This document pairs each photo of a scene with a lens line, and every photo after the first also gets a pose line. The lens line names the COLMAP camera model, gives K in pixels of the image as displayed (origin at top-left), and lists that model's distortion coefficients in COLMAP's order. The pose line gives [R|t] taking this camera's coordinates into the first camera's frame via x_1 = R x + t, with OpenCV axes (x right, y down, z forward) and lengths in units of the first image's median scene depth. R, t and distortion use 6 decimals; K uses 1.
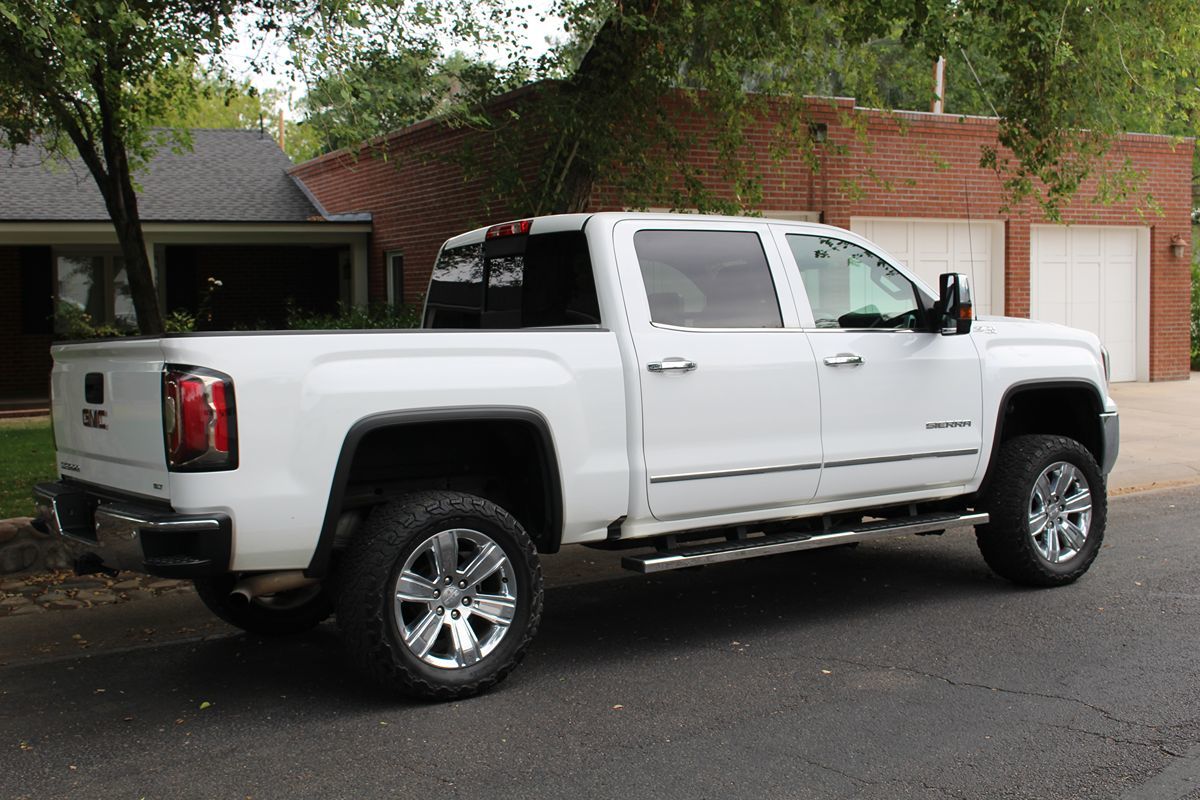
lens RADIAL K [[1494.2, 0, 600.0], [0, 1494.2, 377.5], [0, 0, 1]] dist [-0.106307, 0.062071]
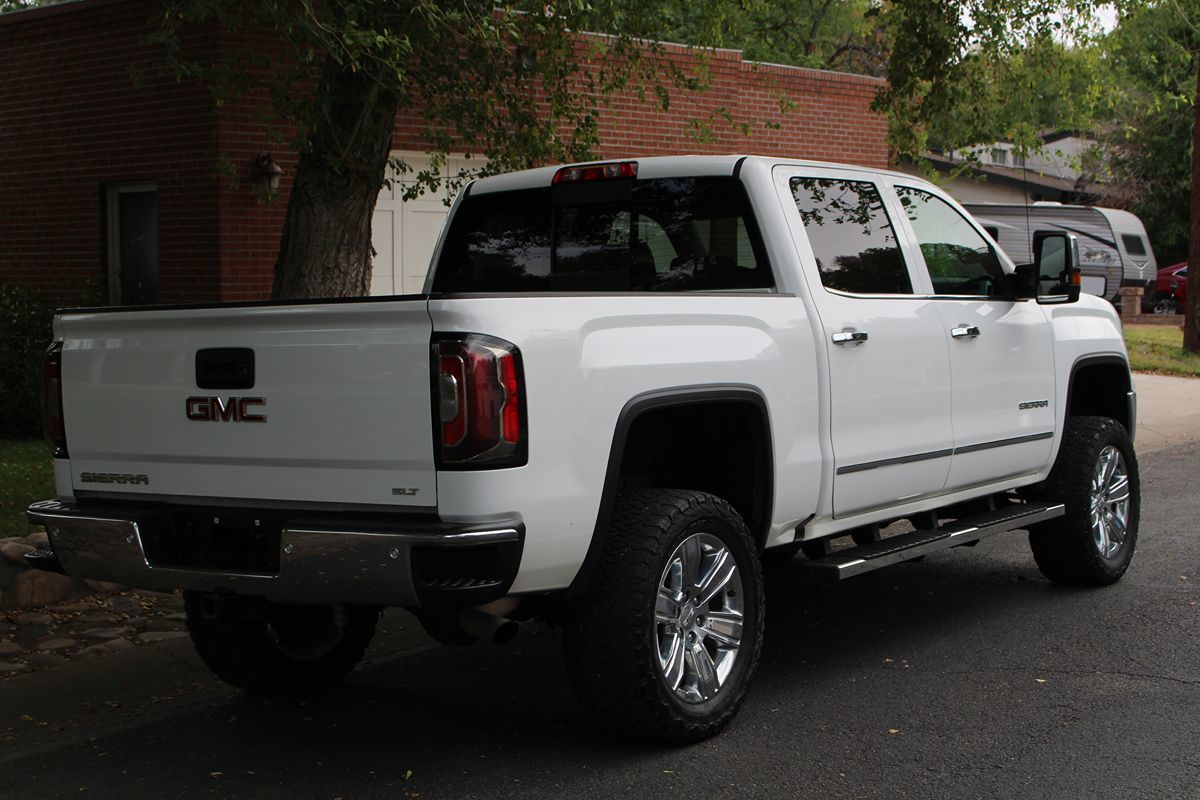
lens RADIAL K [[1957.9, 0, 600.0], [0, 1957.9, 400.0], [0, 0, 1]] dist [-0.095490, 0.184208]
pose [[0.935378, -0.016359, 0.353271, -0.470285], [0.011746, 0.999816, 0.015197, 0.009566], [-0.353454, -0.010066, 0.935398, 0.006245]]
